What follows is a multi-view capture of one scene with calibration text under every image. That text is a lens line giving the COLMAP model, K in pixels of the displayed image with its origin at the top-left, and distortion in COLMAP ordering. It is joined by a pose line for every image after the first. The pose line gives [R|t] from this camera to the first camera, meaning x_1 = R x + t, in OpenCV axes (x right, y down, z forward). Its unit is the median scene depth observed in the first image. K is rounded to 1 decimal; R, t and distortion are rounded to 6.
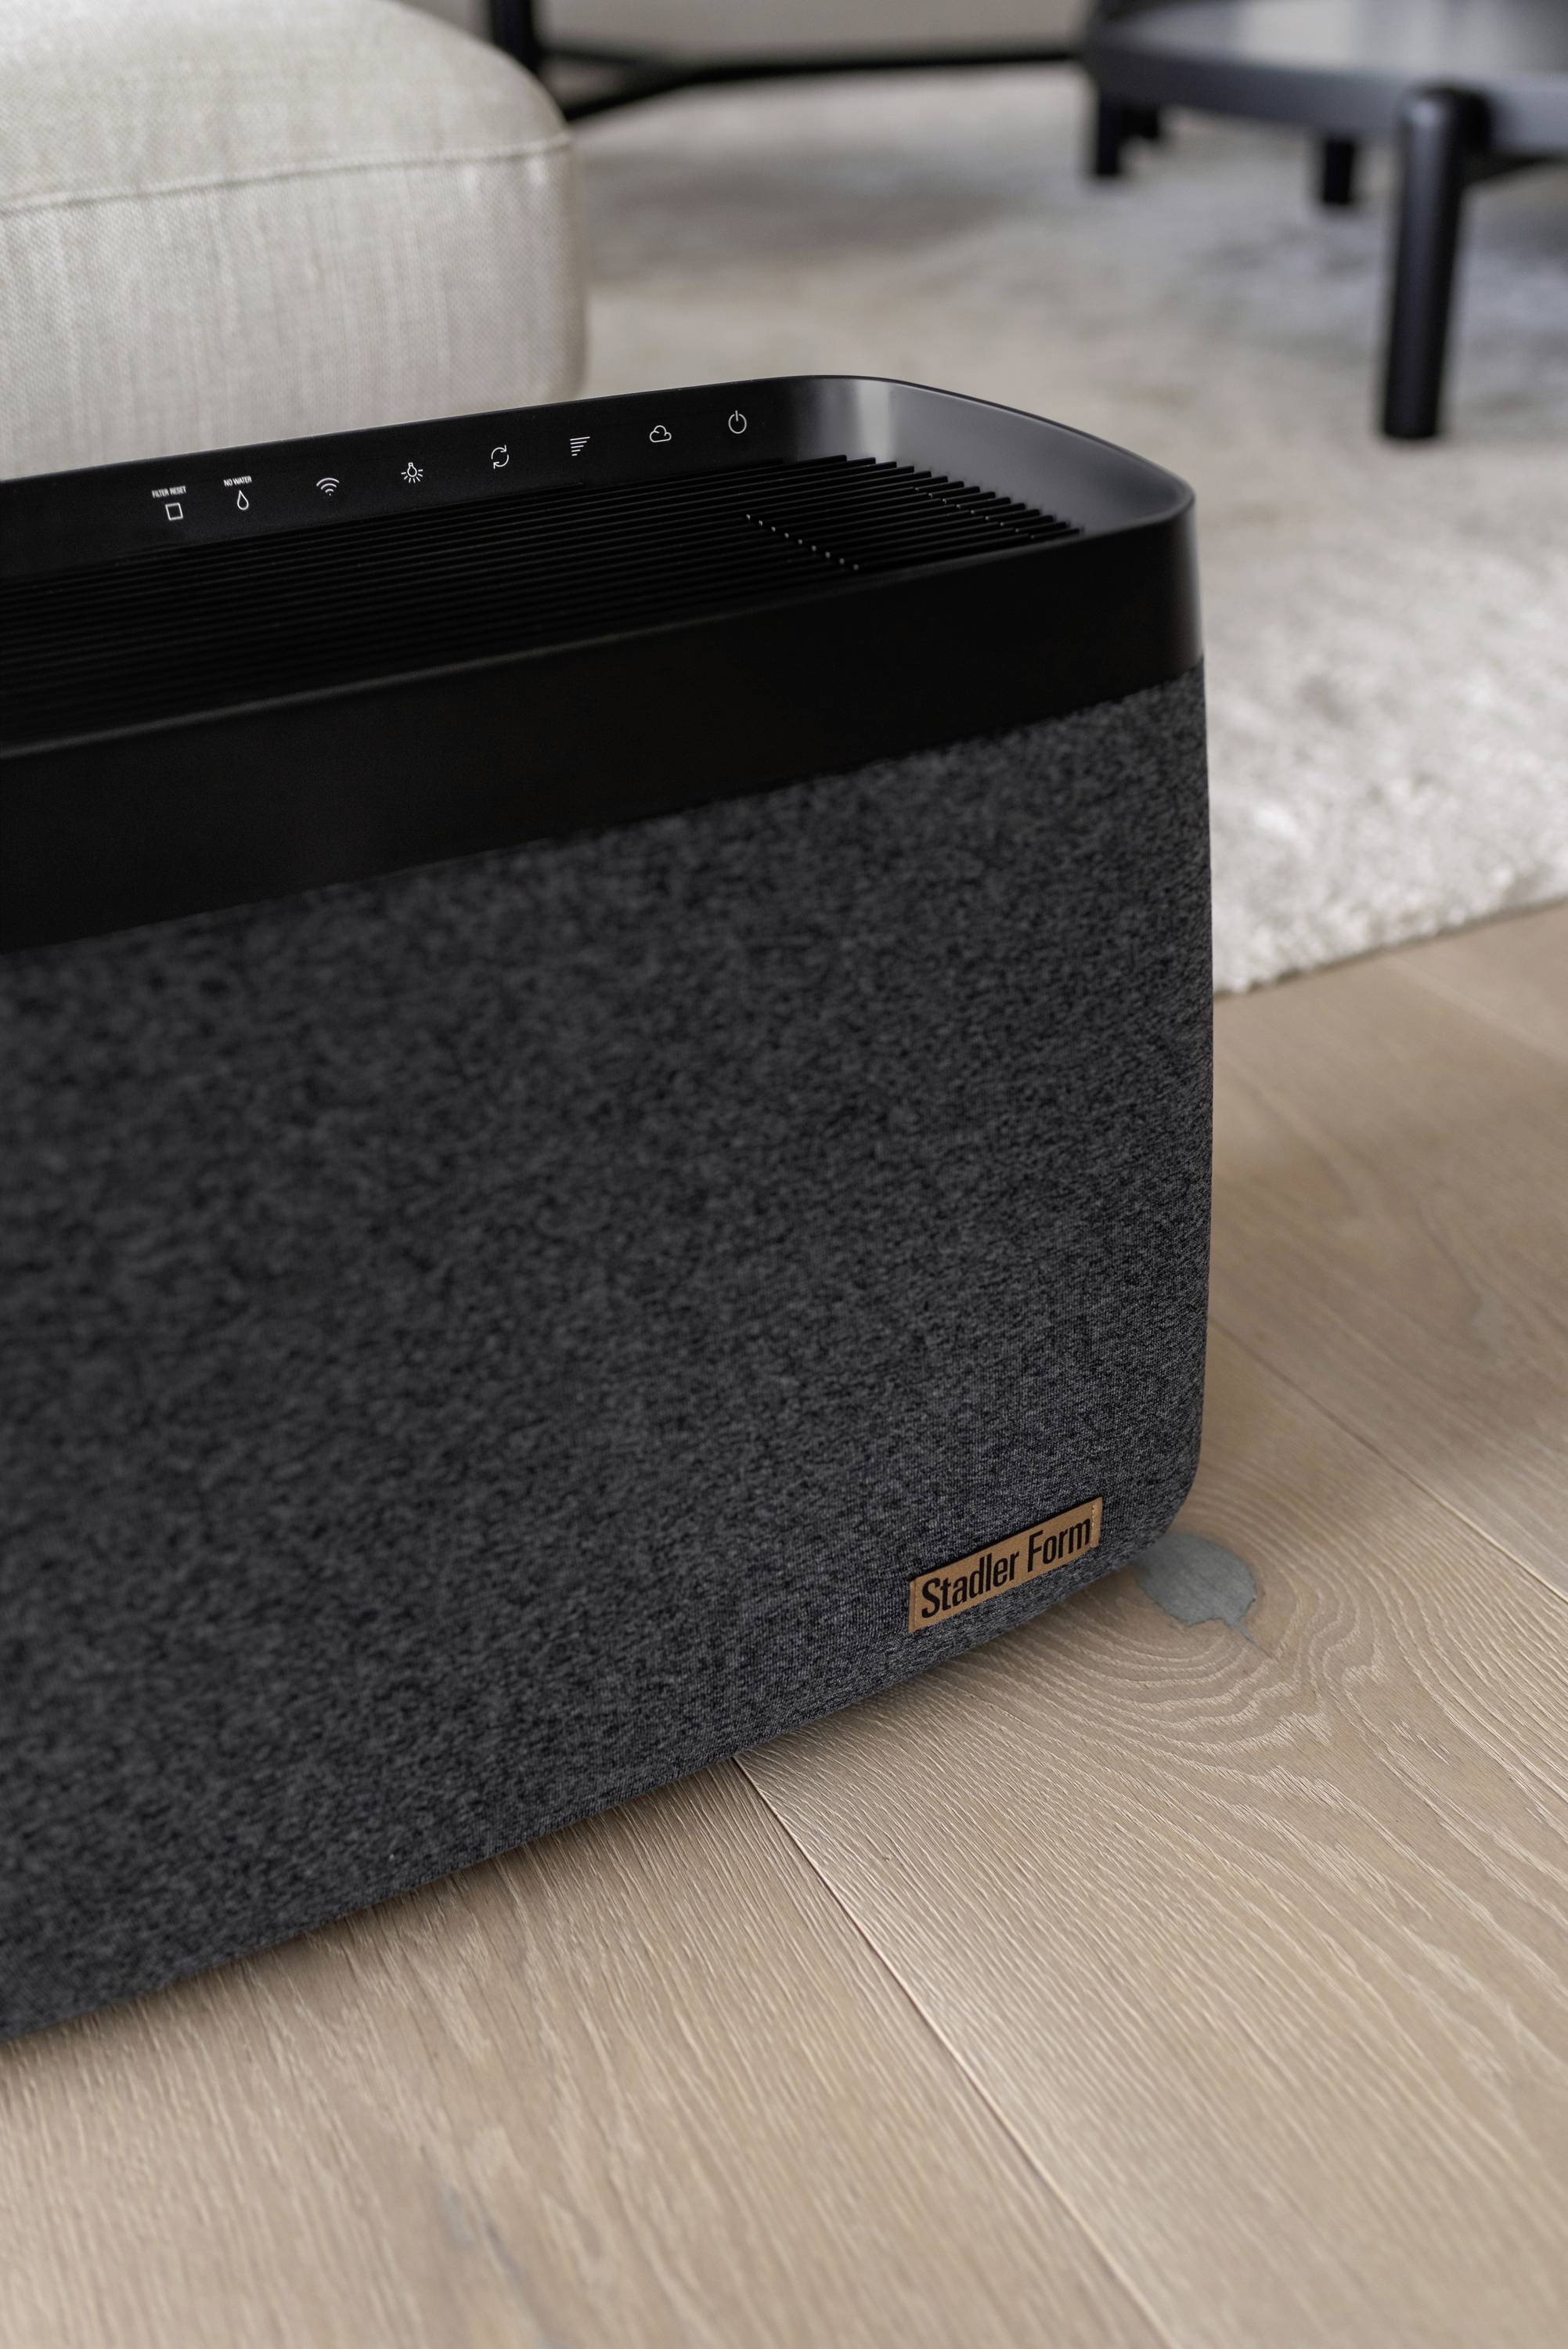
lens RADIAL K [[2346.7, 0, 783.8], [0, 2346.7, 1140.4], [0, 0, 1]] dist [0.018901, 0.012588]
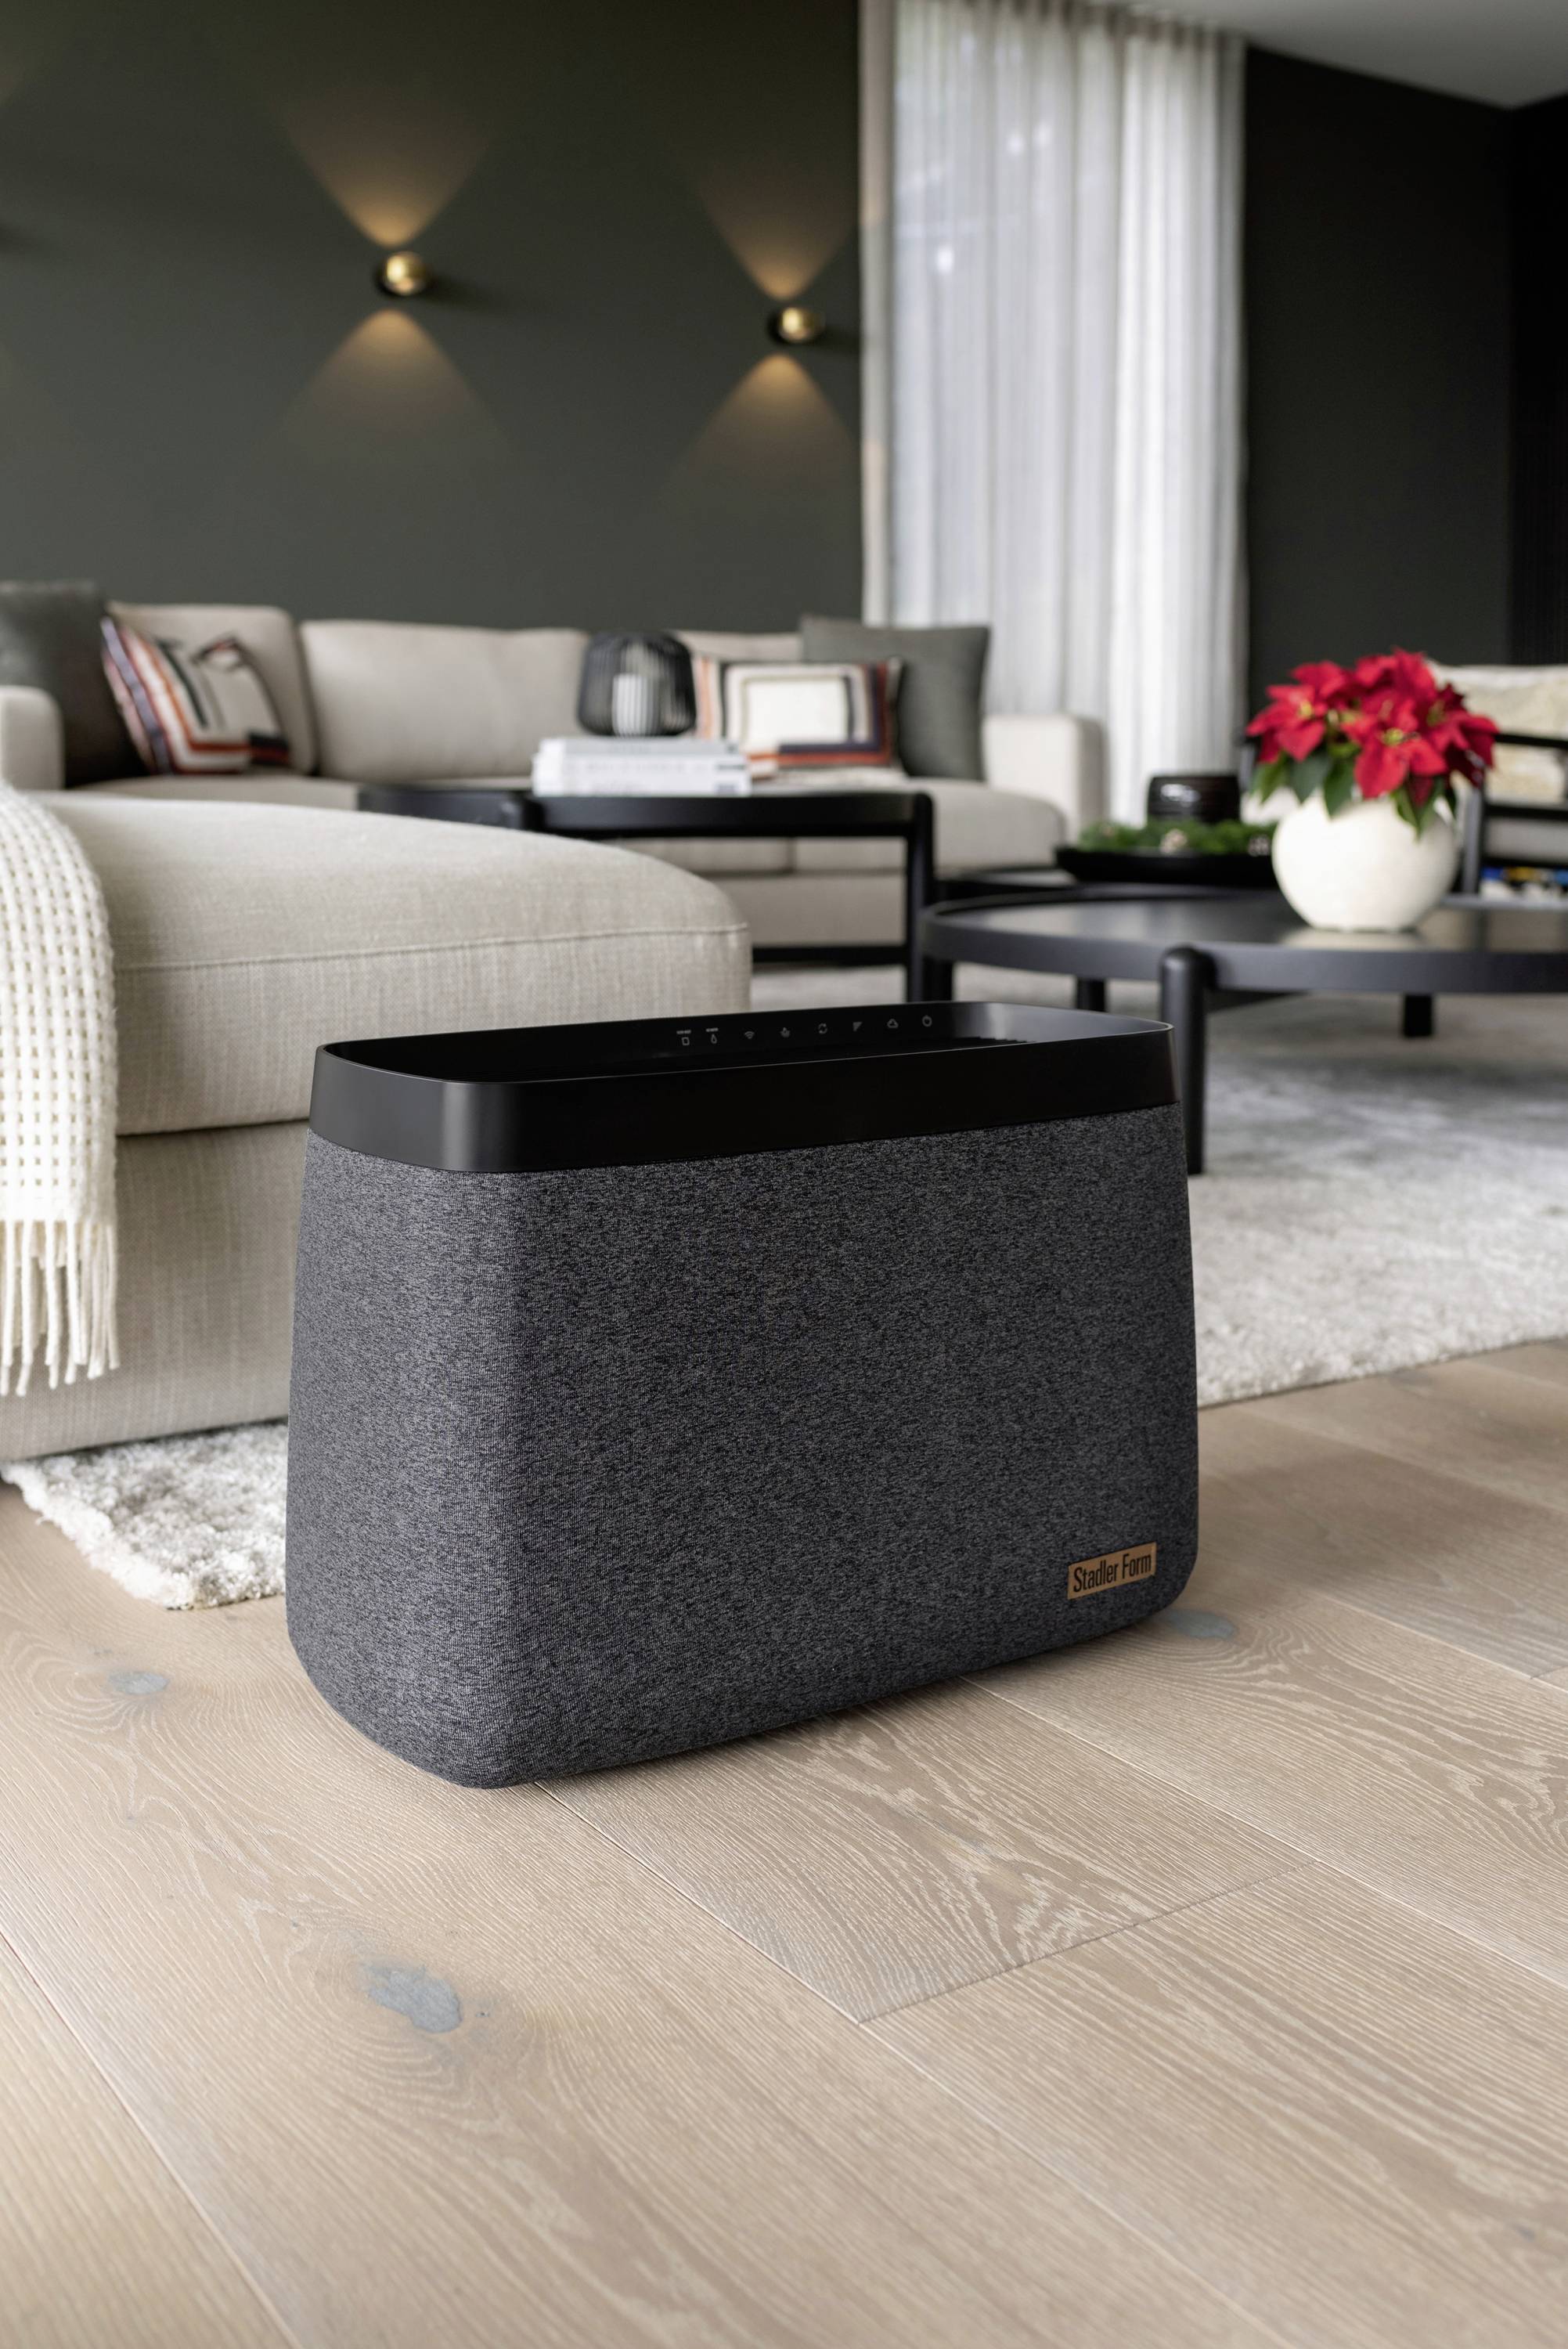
lens RADIAL K [[2346.7, 0, 783.8], [0, 2346.7, 1140.4], [0, 0, 1]] dist [0.018901, 0.012588]
pose [[0.993118, 0.007508, 0.116875, -0.423369], [0.036185, 0.929447, -0.367177, 0.590868], [-0.111386, 0.368879, 0.922779, -0.904789]]
